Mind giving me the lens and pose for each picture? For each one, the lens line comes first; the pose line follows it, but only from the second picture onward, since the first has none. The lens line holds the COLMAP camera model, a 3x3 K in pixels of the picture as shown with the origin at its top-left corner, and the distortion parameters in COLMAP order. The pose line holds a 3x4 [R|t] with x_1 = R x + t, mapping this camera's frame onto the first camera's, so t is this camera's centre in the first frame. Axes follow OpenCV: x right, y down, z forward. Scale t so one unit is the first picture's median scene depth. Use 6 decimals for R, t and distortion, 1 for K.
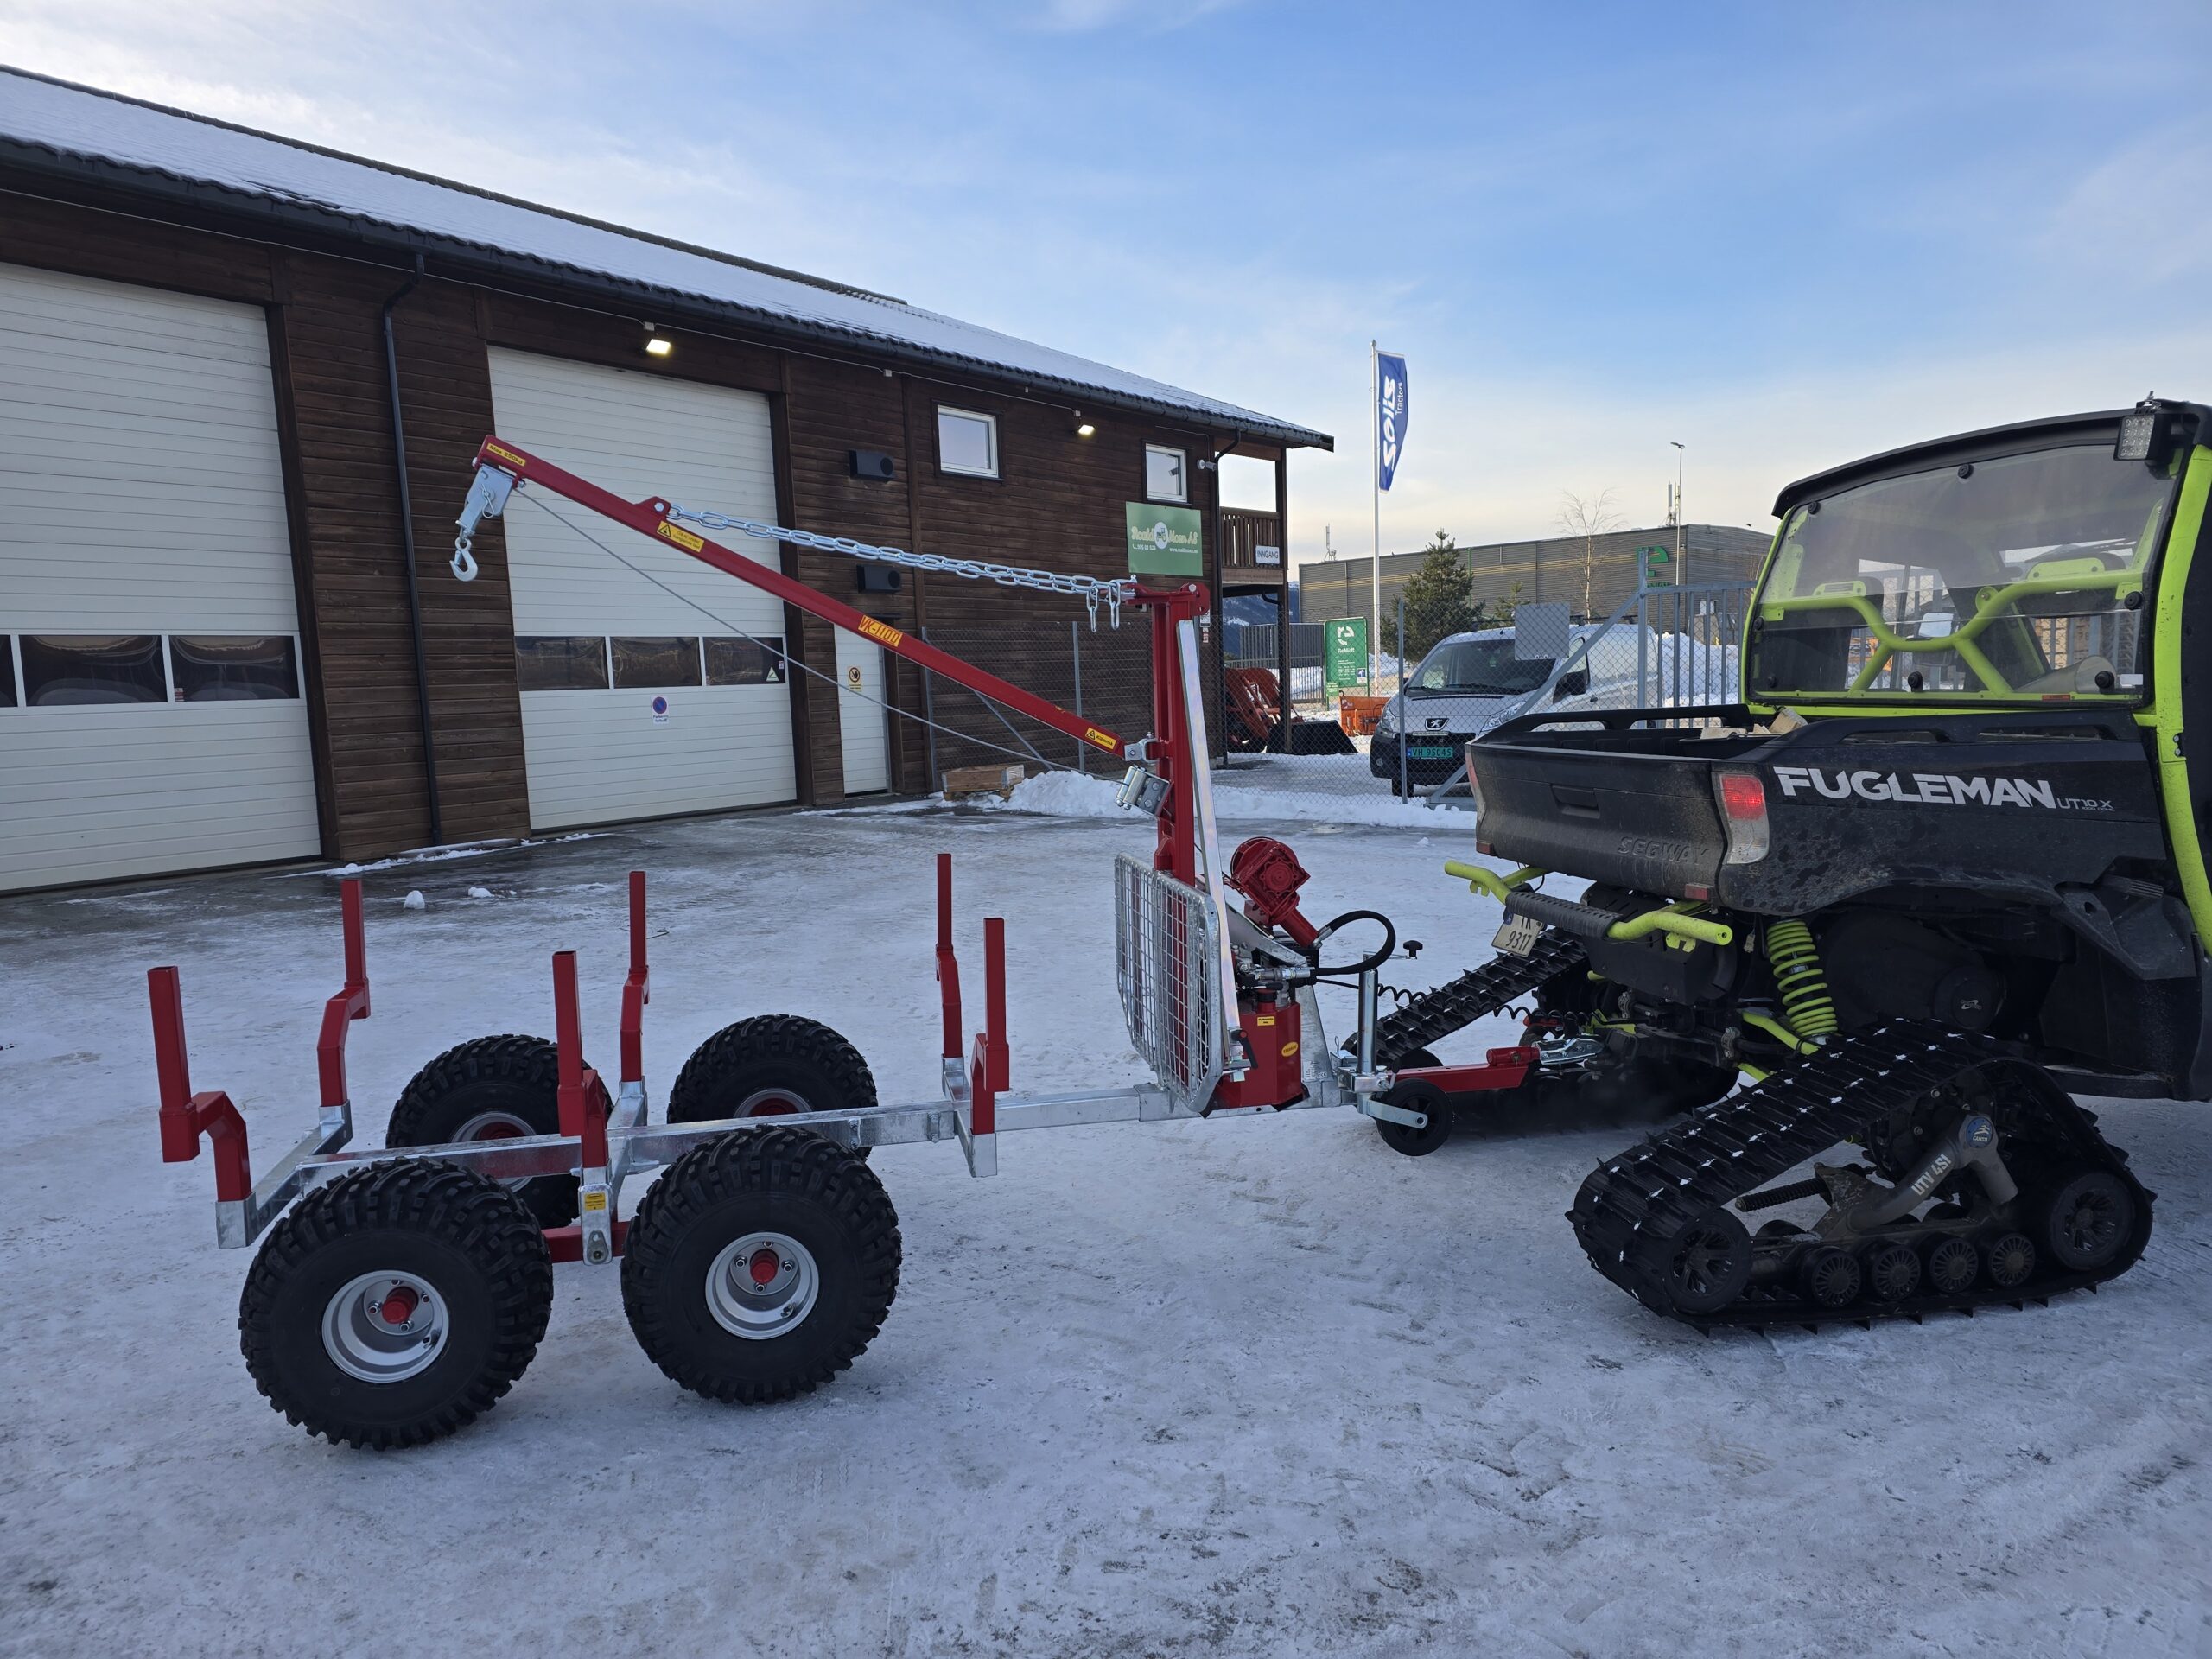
lens RADIAL K [[1444.6, 0, 1103.8], [0, 1444.6, 870.1], [0, 0, 1]] dist [0.069512, 0.000096]
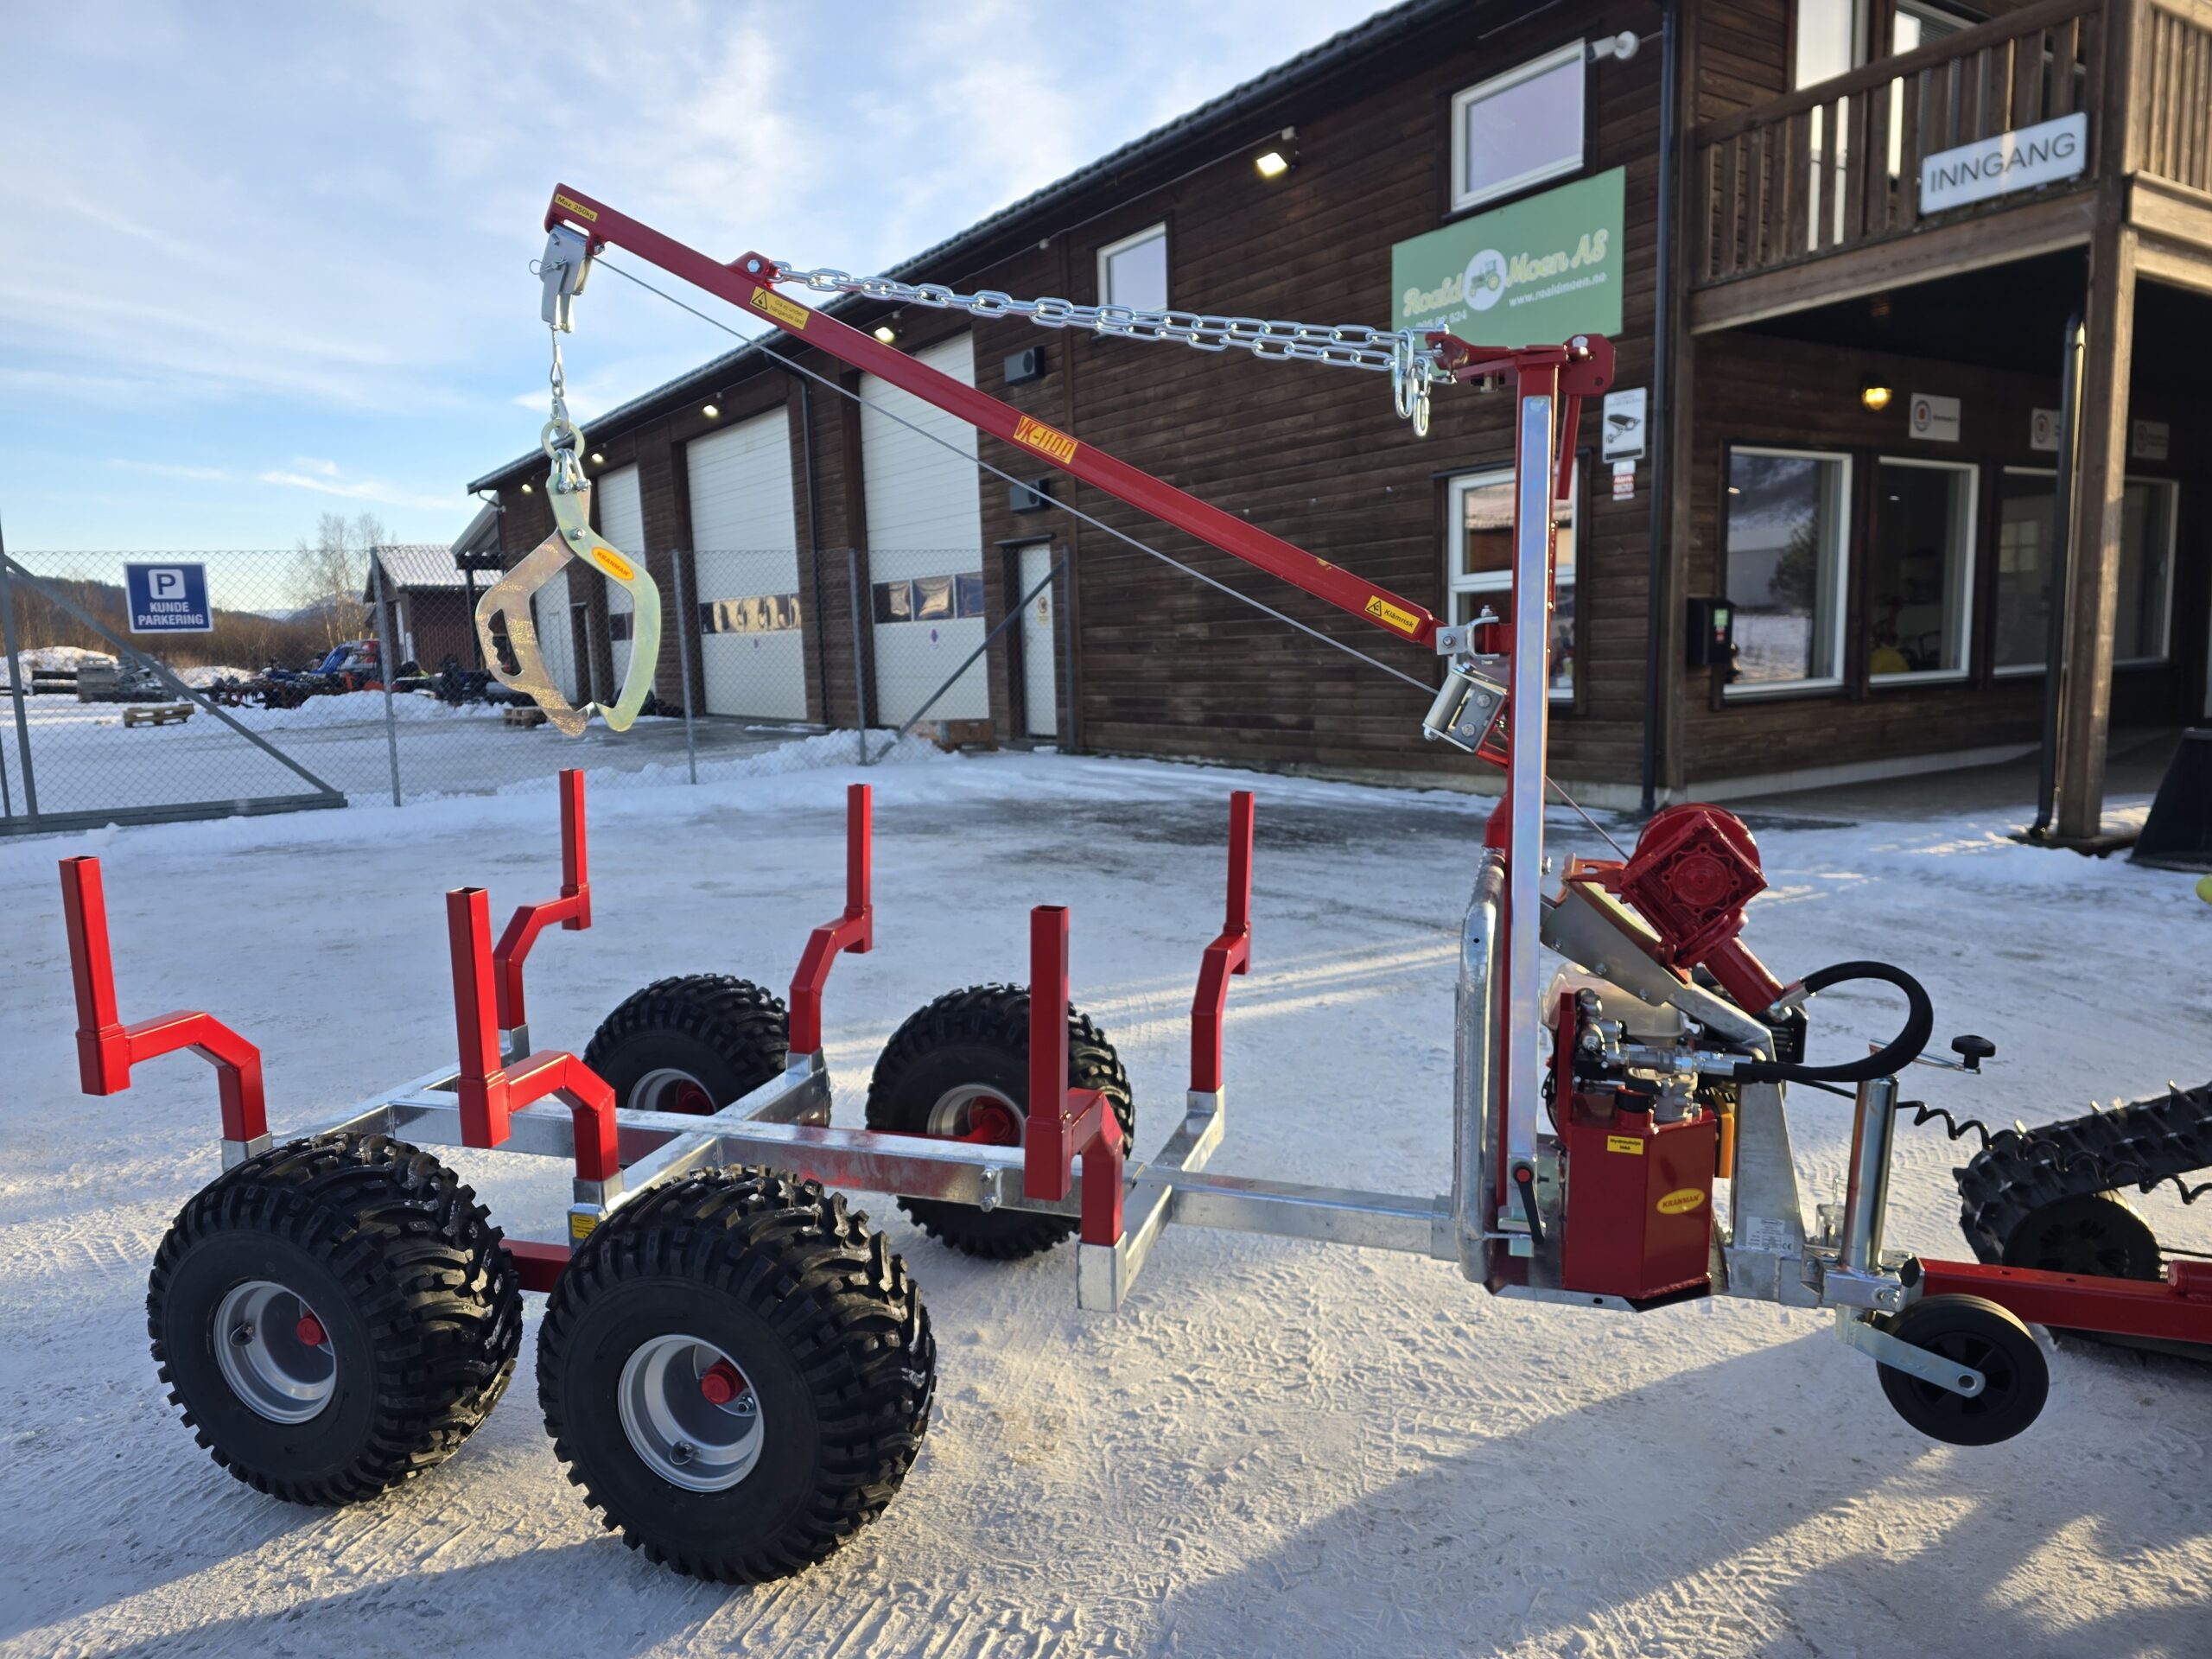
lens RADIAL K [[1459.3, 0, 1124.3], [0, 1459.3, 845.8], [0, 0, 1]] dist [0.042974, -0.037944]
pose [[-0.318097, 0.180110, -0.930793, 0.560093], [-0.076336, 0.973735, 0.214507, -0.153311], [0.944980, 0.139287, -0.295993, 1.093778]]
